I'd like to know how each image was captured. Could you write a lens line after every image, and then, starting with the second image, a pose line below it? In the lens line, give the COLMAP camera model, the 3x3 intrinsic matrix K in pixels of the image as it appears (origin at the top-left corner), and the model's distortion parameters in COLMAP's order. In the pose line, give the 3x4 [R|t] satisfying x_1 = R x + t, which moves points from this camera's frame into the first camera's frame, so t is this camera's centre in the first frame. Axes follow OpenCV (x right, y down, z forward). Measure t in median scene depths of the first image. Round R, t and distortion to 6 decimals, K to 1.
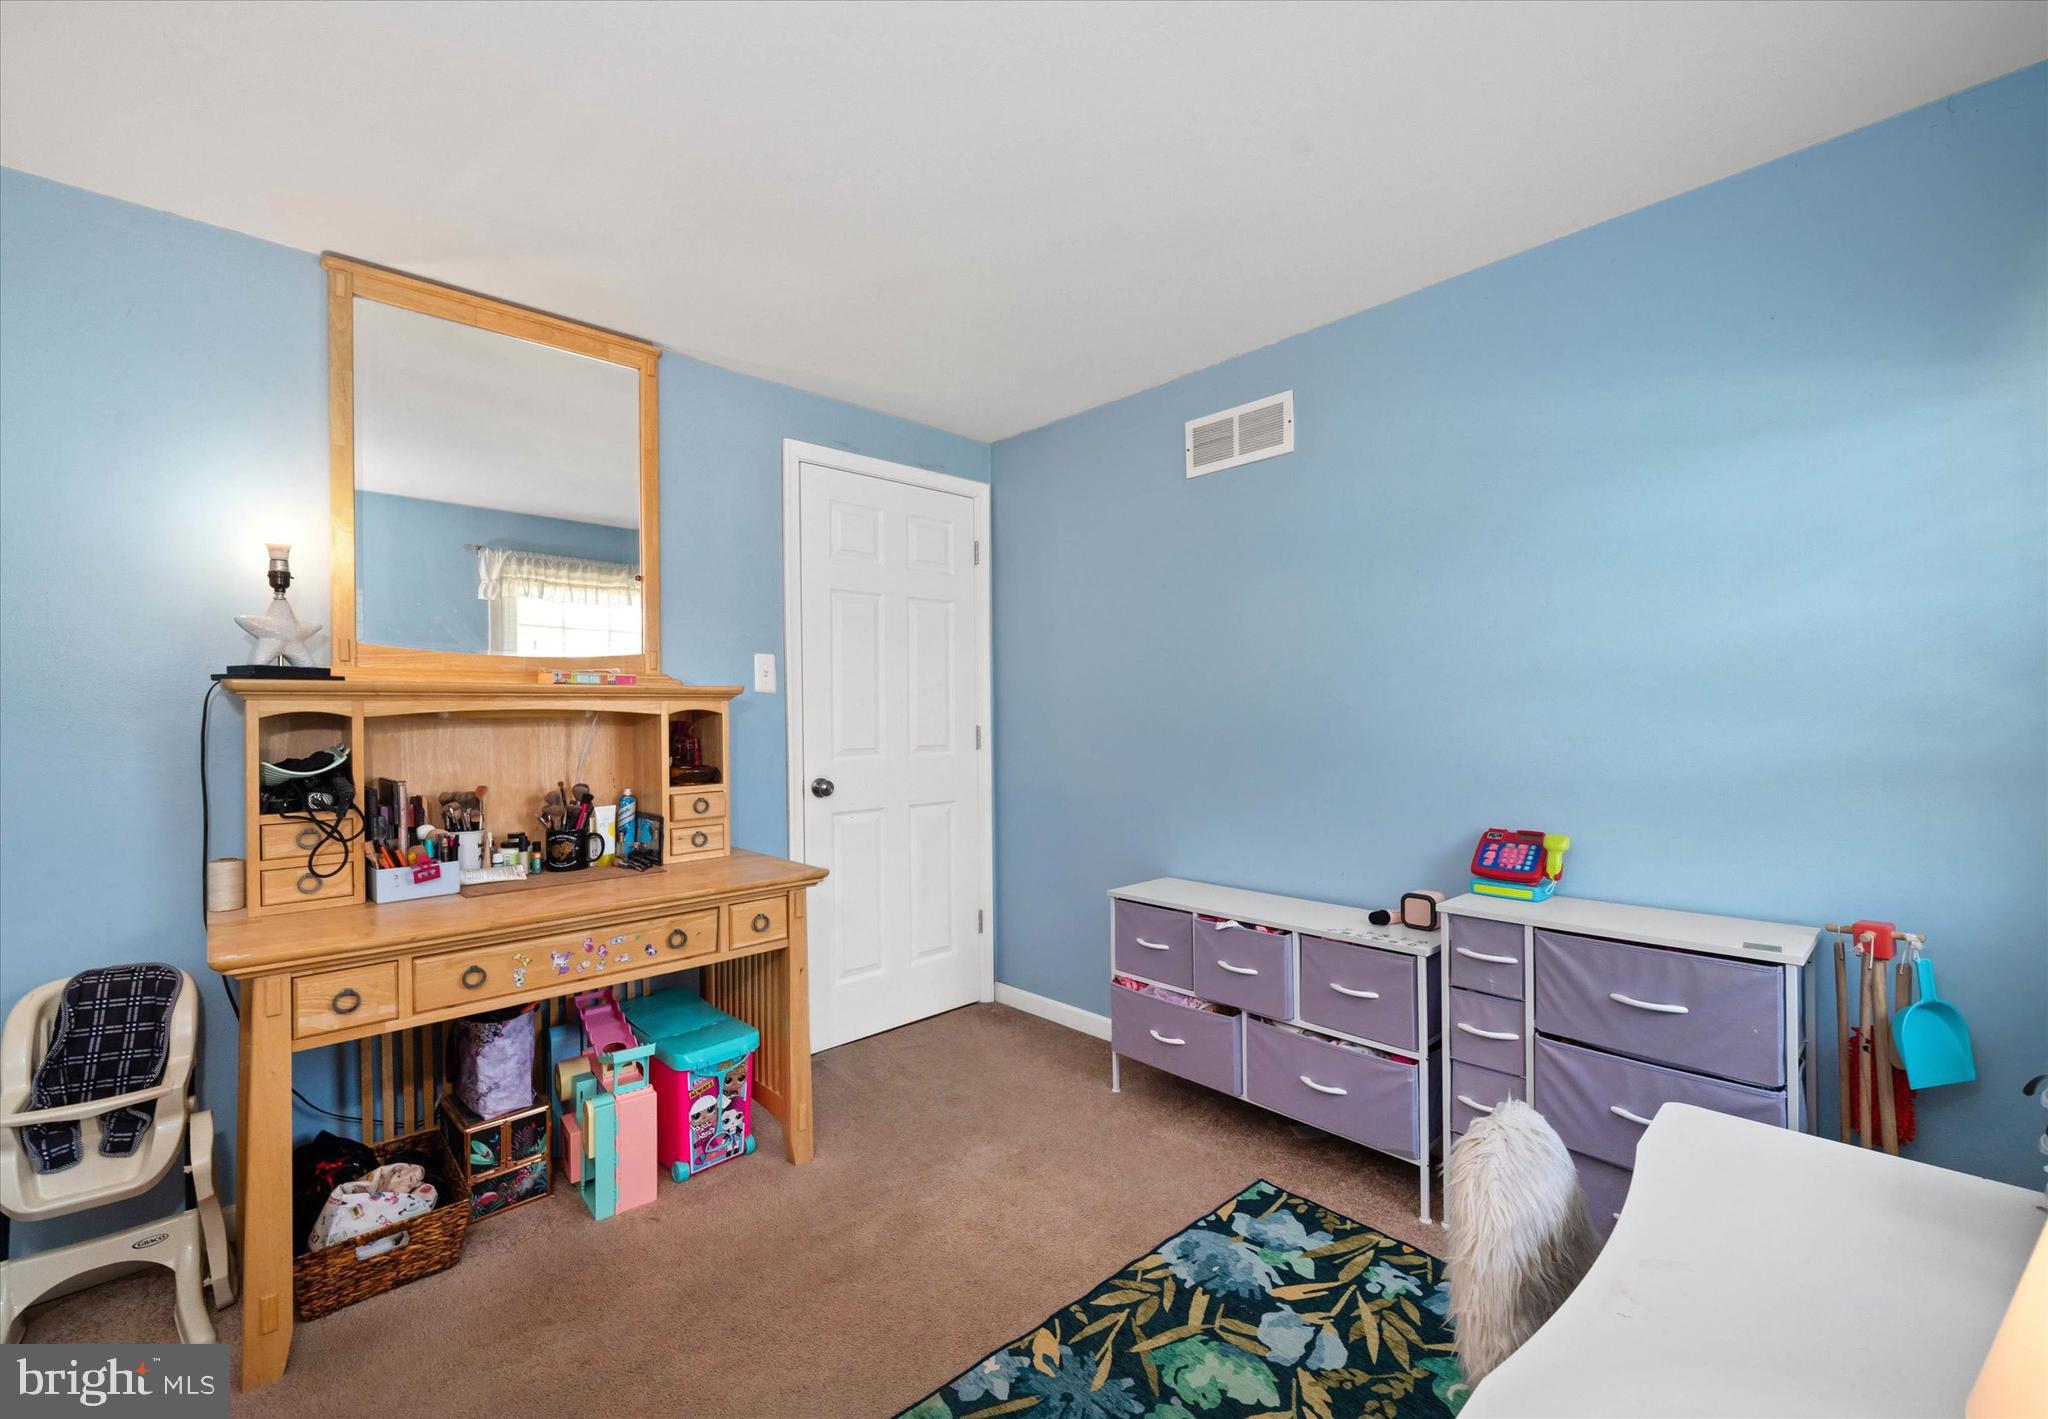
lens RADIAL K [[858.9, 0, 1024.0], [0, 858.9, 709.5], [0, 0, 1]] dist [0.001757, -0.000055]
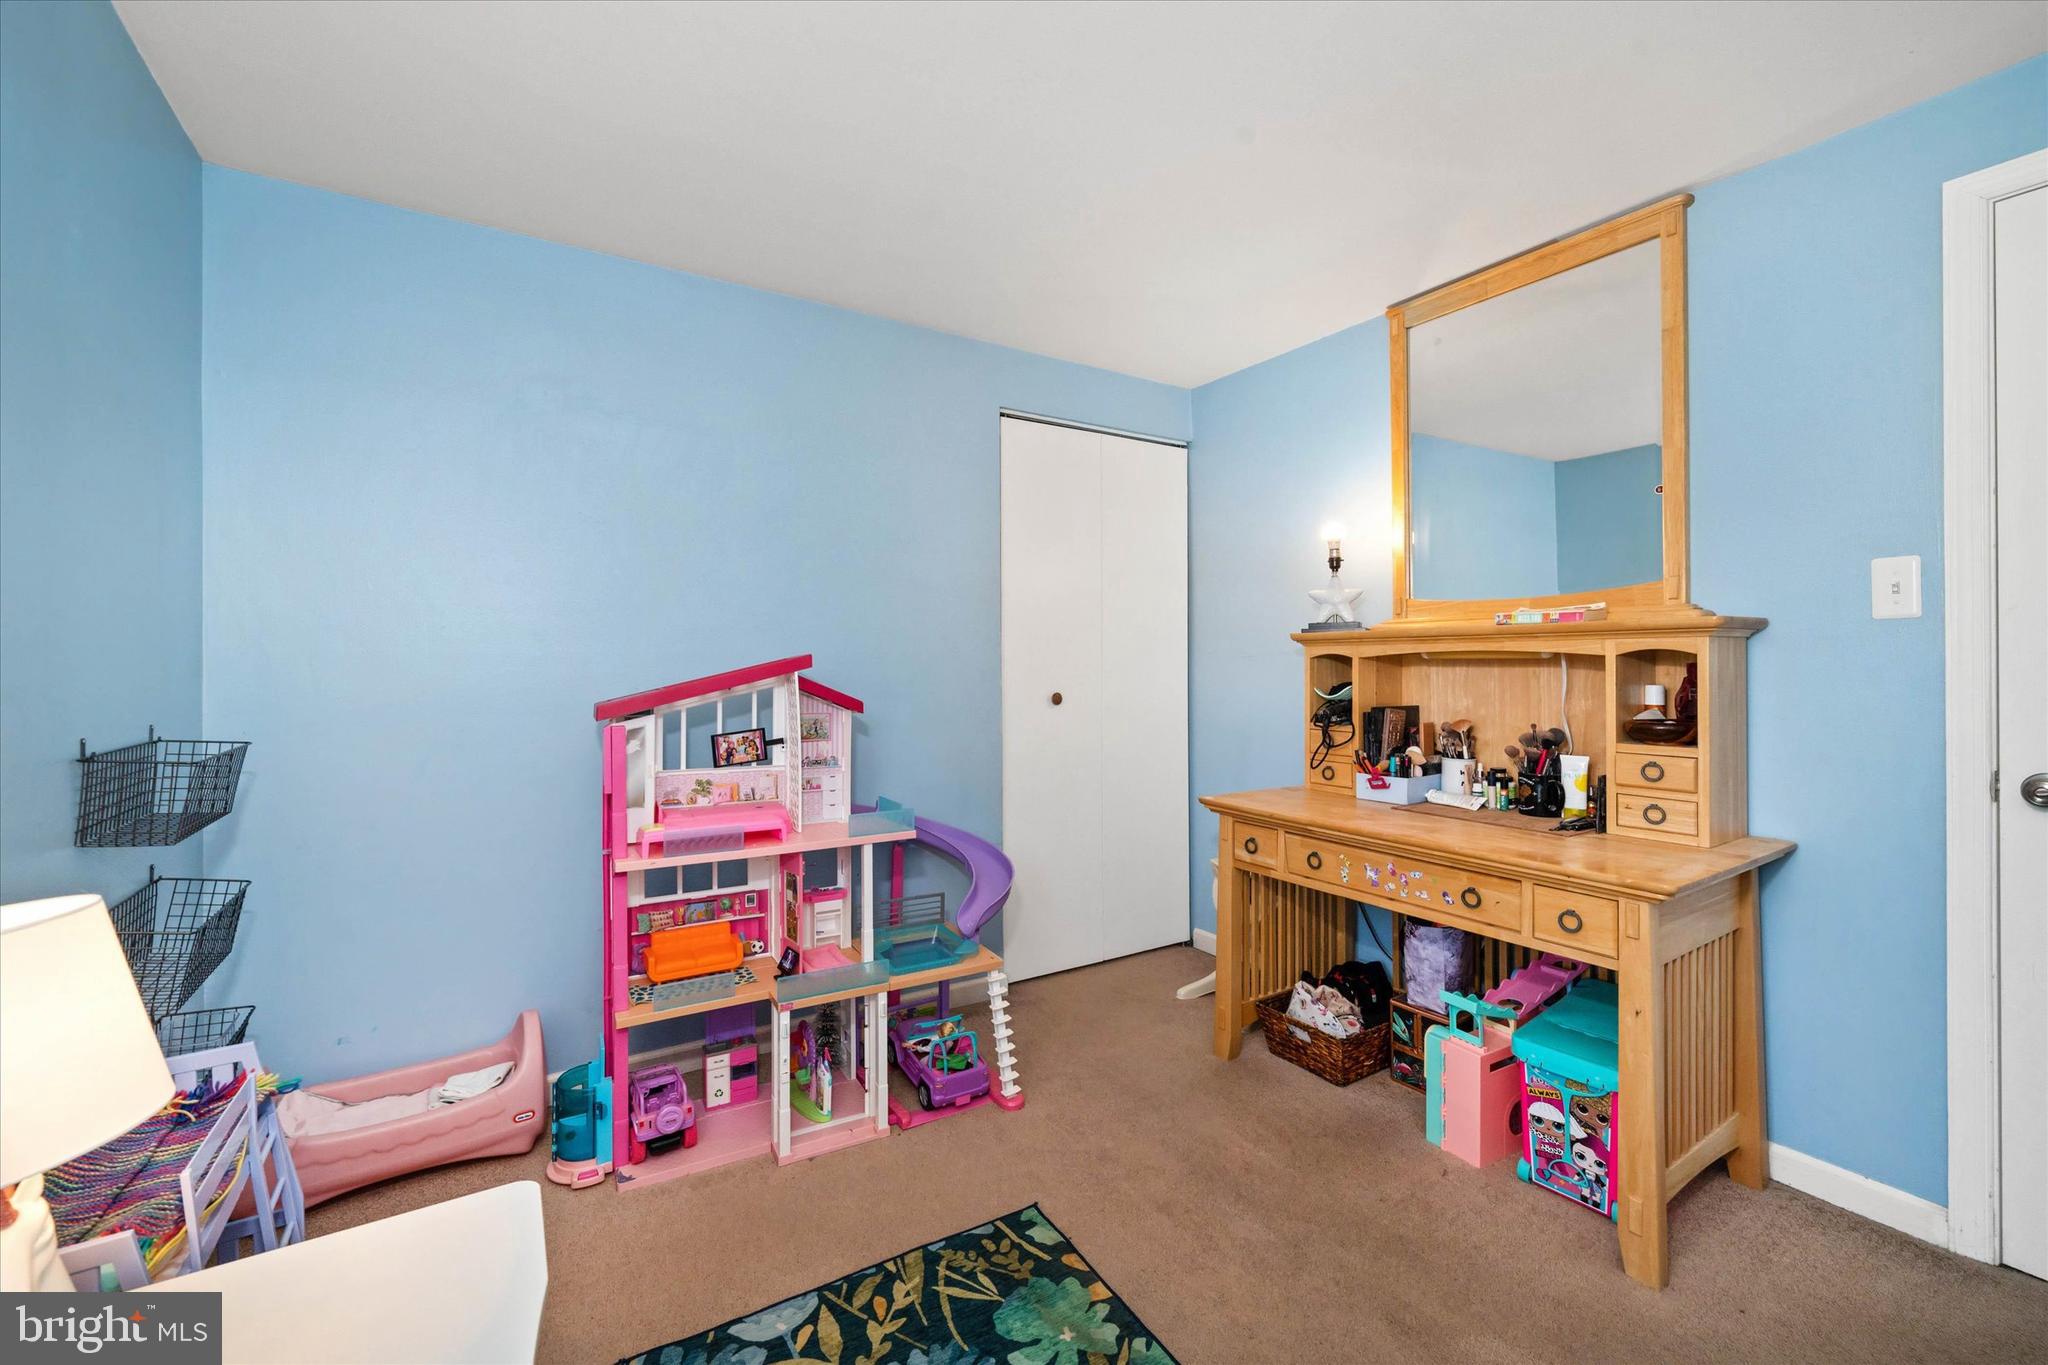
lens RADIAL K [[821.1, 0, 1023.0], [0, 821.1, 657.9], [0, 0, 1]] dist [-0.001163, 0.000029]
pose [[-0.183012, 0.005561, -0.983095, 0.522874], [0.012012, 0.999922, 0.003420, -0.001574], [0.983037, -0.011183, -0.183064, 0.643015]]
